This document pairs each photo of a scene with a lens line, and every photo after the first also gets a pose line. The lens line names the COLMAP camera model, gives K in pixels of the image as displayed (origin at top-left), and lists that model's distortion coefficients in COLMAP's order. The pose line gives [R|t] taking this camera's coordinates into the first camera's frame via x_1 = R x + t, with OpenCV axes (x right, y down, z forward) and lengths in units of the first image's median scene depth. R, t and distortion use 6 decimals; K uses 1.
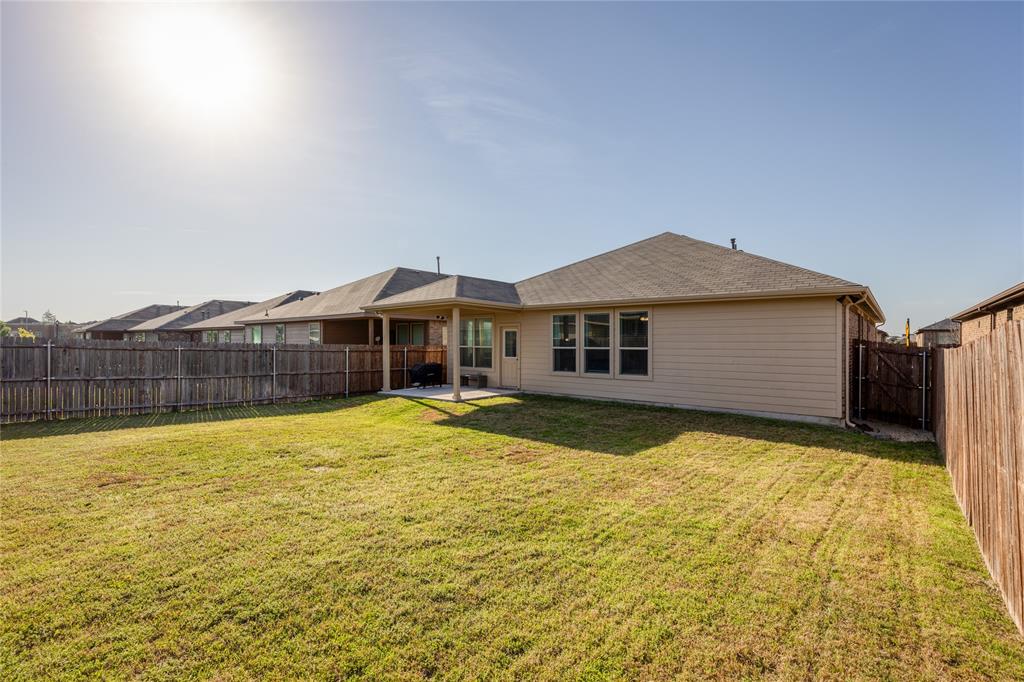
lens RADIAL K [[473.9, 0, 512.0], [0, 473.9, 341.0], [0, 0, 1]] dist [0.000508, 0.000045]
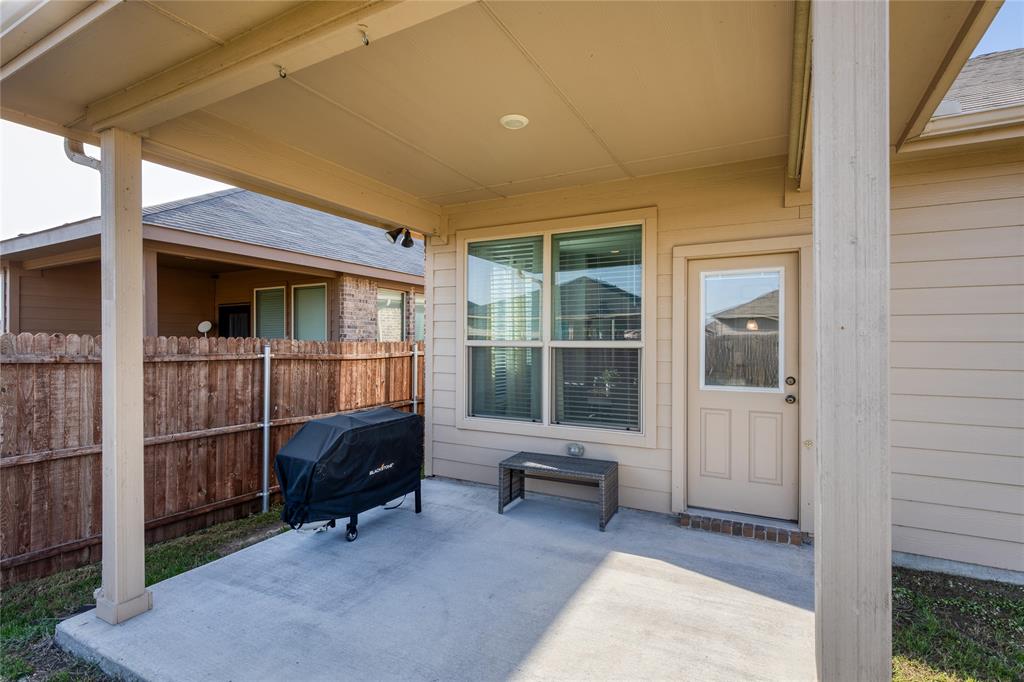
lens RADIAL K [[495.1, 0, 530.3], [0, 495.1, 339.2], [0, 0, 1]] dist [0.000636, 0.000118]
pose [[0.976122, 0.000241, 0.217222, -0.169824], [-0.000201, 1.000000, -0.000204, 0.011715], [-0.217222, 0.000156, 0.976122, 0.857171]]
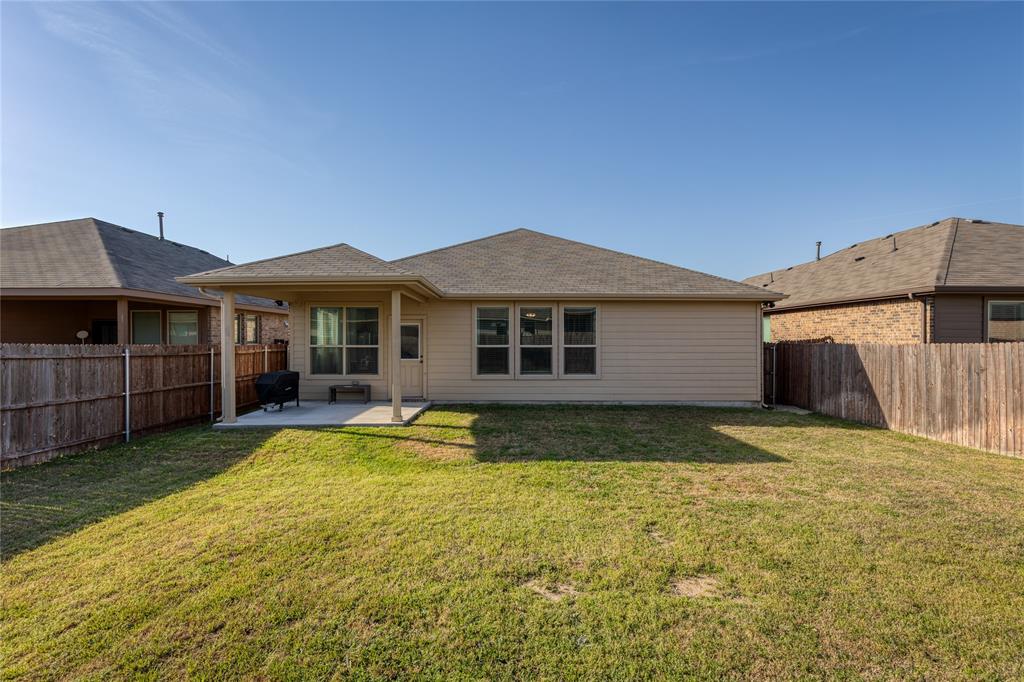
lens RADIAL K [[470.8, 0, 508.3], [0, 470.8, 325.9], [0, 0, 1]] dist [0.001800, 0.000225]
pose [[0.763086, 0.016333, 0.646090, -0.409543], [0.000237, 0.999673, -0.025552, -0.000120], [-0.646297, 0.019651, 0.762833, 0.336268]]
